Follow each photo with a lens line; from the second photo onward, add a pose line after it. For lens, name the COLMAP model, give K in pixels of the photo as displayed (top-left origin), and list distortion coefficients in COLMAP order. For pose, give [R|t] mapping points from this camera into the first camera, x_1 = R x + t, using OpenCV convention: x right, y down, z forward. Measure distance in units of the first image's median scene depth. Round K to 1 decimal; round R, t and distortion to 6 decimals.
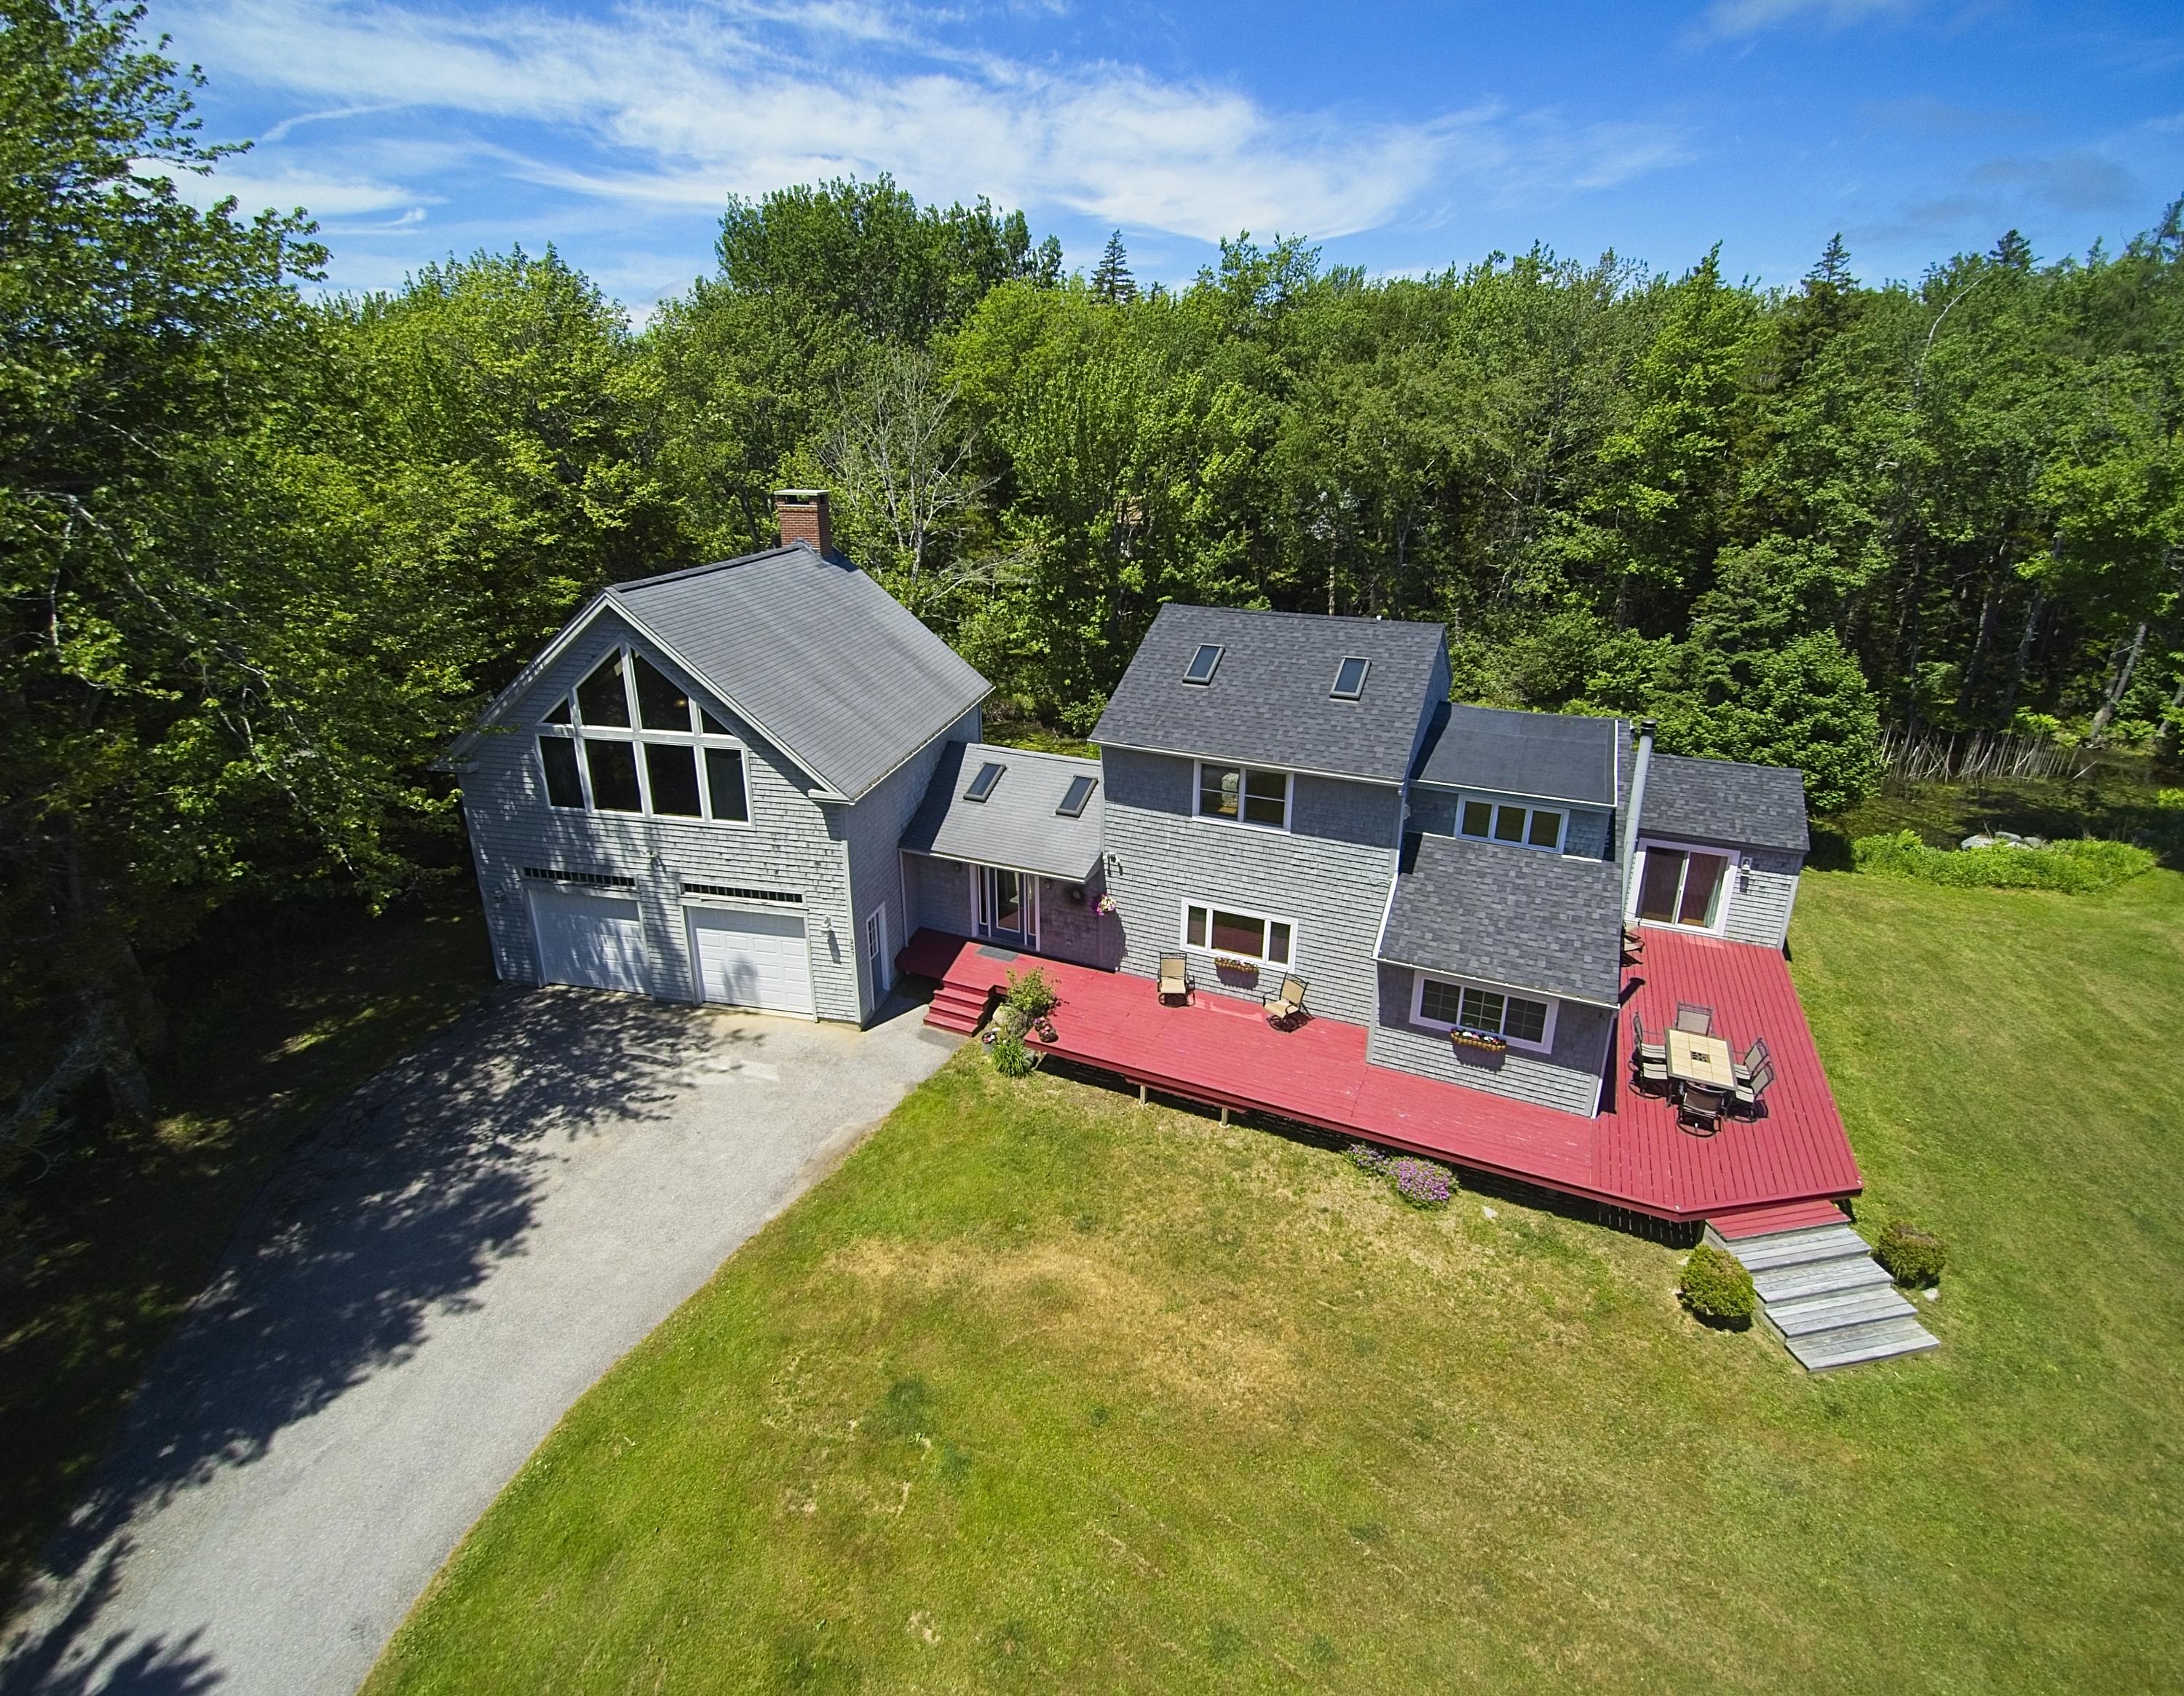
lens RADIAL K [[1242.2, 0, 1218.1], [0, 1242.2, 910.8], [0, 0, 1]] dist [0.038252, -0.030947]
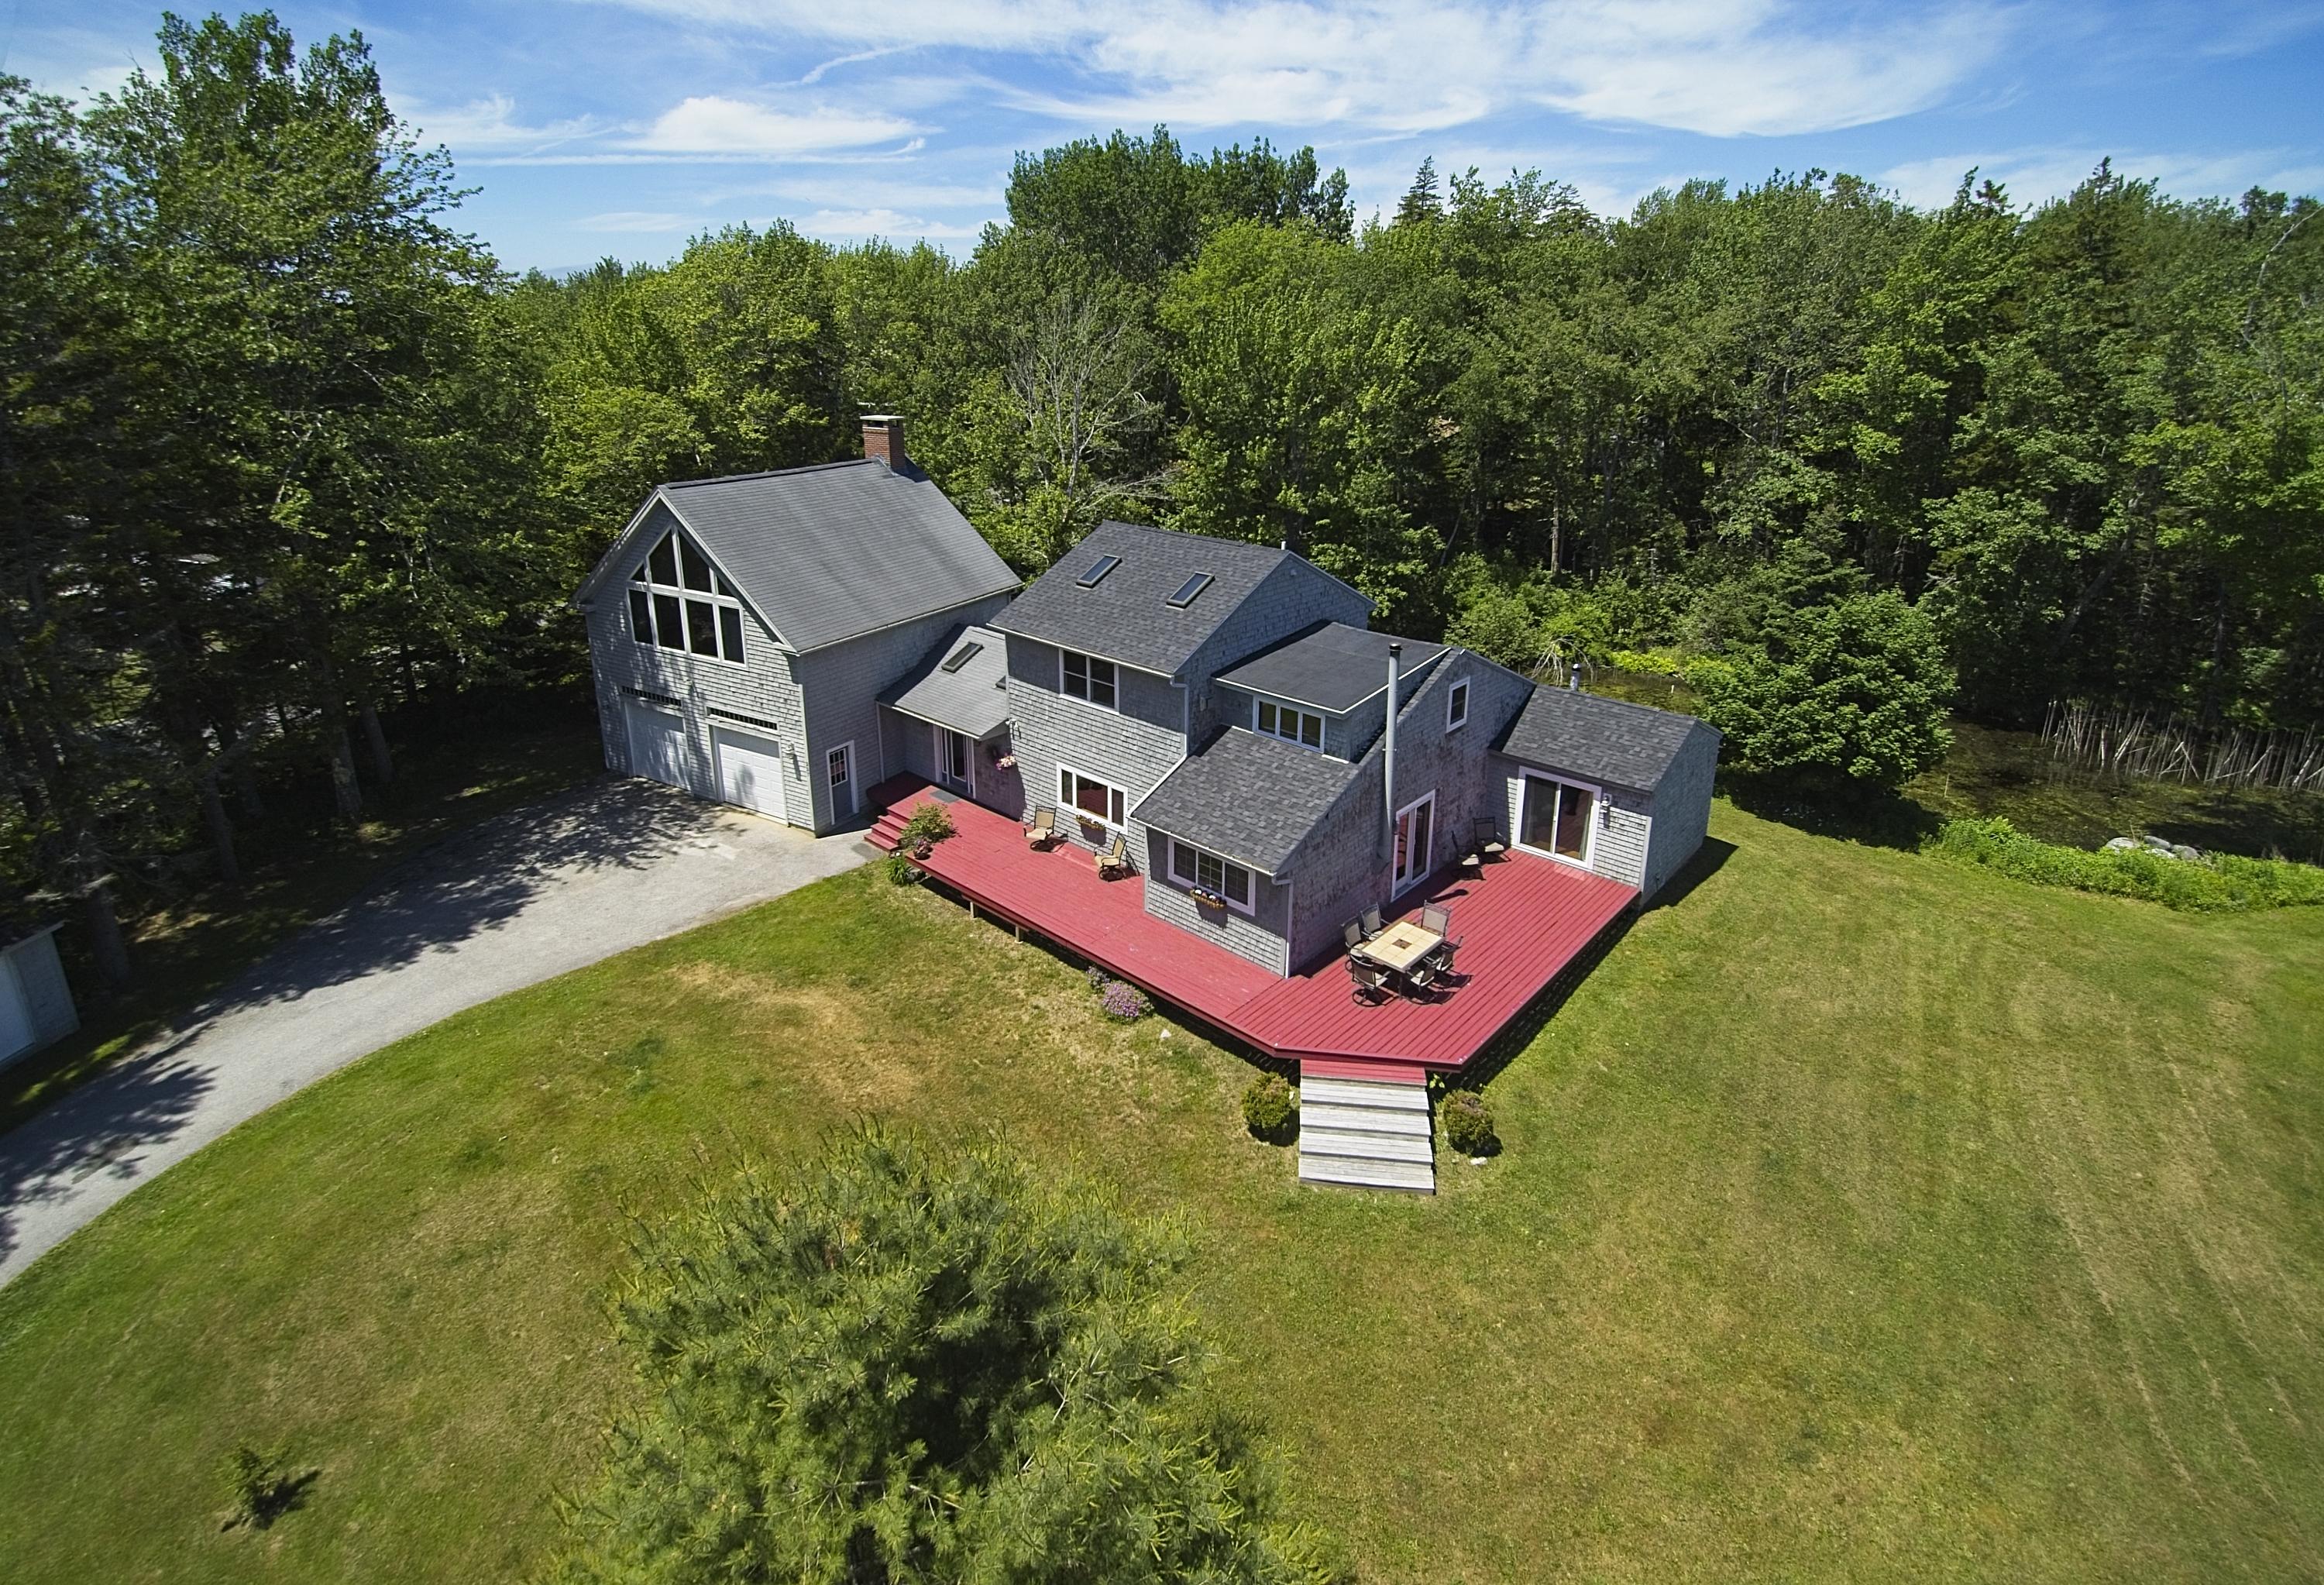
lens RADIAL K [[1331.4, 0, 1162.0], [0, 1331.4, 792.5], [0, 0, 1]] dist [0.053600, -0.062111]
pose [[0.937484, 0.120758, -0.326406, 0.498976], [-0.134405, 0.990735, -0.019498, 0.030808], [0.321027, 0.062150, 0.945029, -0.185693]]
